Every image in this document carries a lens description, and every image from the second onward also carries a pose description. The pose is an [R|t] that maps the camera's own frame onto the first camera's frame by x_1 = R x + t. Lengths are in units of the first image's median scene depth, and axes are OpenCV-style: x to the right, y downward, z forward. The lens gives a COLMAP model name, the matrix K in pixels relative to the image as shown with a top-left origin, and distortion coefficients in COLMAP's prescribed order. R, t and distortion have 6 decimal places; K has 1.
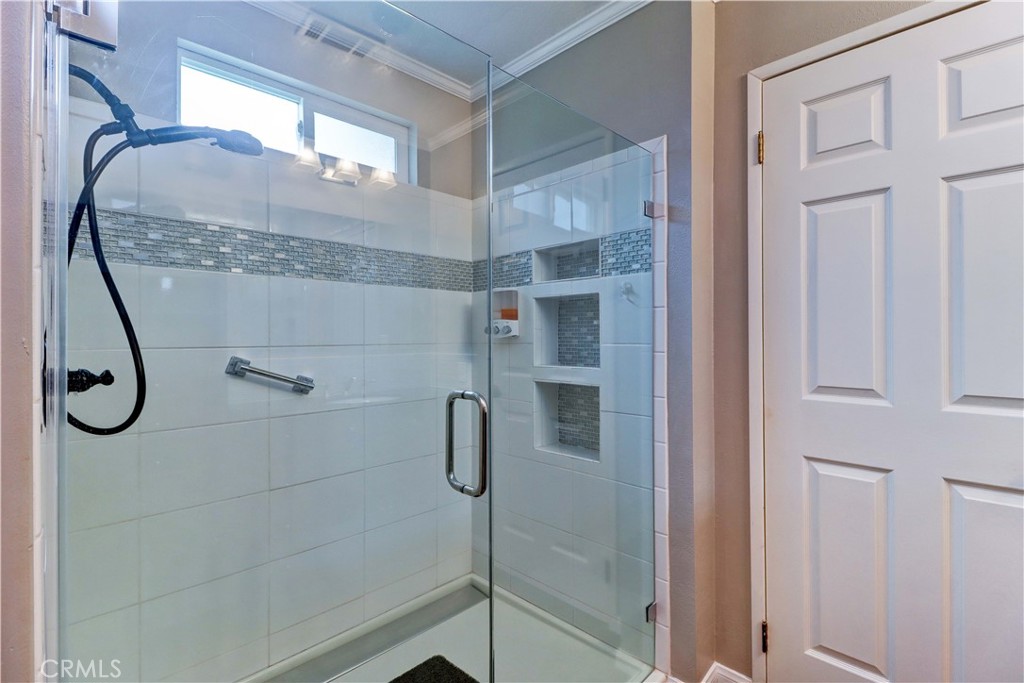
lens RADIAL K [[474.2, 0, 512.4], [0, 474.2, 333.9], [0, 0, 1]] dist [0.021275, -0.014919]
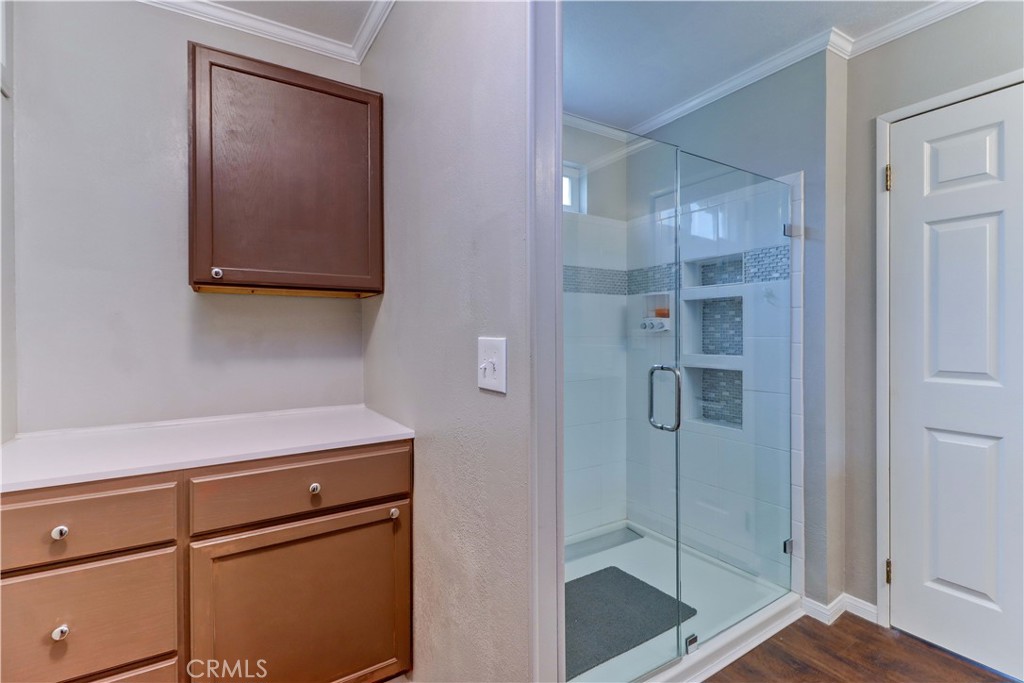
lens RADIAL K [[474.2, 0, 512.4], [0, 474.2, 333.9], [0, 0, 1]] dist [0.021275, -0.014919]
pose [[0.976816, 0.001527, -0.214076, -0.150032], [0.000807, 0.999941, 0.010818, -0.000680], [0.214080, -0.010740, 0.976757, -0.382766]]
